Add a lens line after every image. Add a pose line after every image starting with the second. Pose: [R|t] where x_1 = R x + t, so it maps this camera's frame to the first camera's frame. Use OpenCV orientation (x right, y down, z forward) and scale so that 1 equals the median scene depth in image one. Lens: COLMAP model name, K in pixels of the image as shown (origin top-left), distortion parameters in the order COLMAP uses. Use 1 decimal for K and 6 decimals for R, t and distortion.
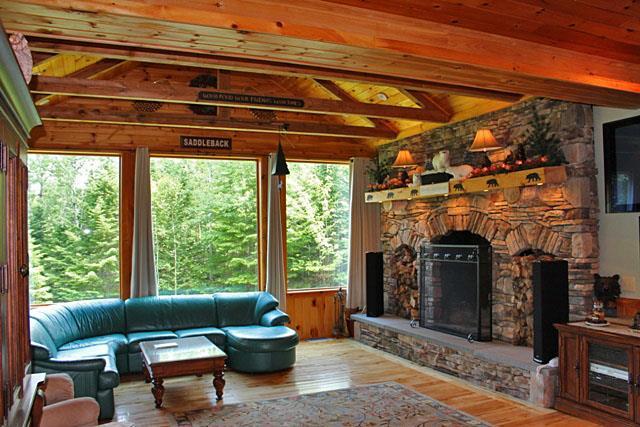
lens RADIAL K [[537.9, 0, 320.3], [0, 537.9, 214.7], [0, 0, 1]] dist [-0.098742, 0.002748]
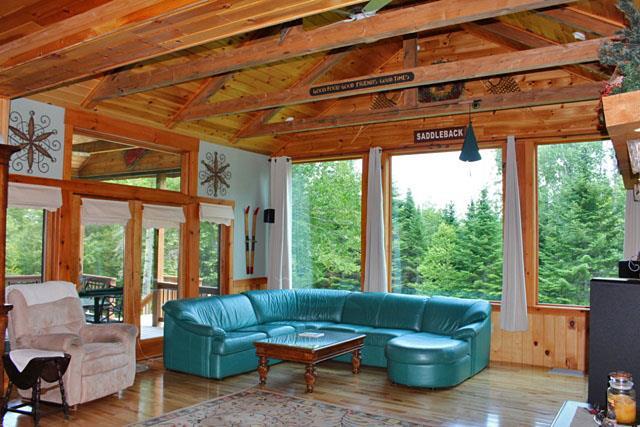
lens RADIAL K [[537.9, 0, 318.8], [0, 537.9, 214.1], [0, 0, 1]] dist [-0.098742, 0.002748]
pose [[0.555149, -0.018496, -0.831545, 0.444374], [0.005058, 0.999809, -0.018862, 0.021535], [0.831736, 0.006265, 0.555136, 0.306392]]
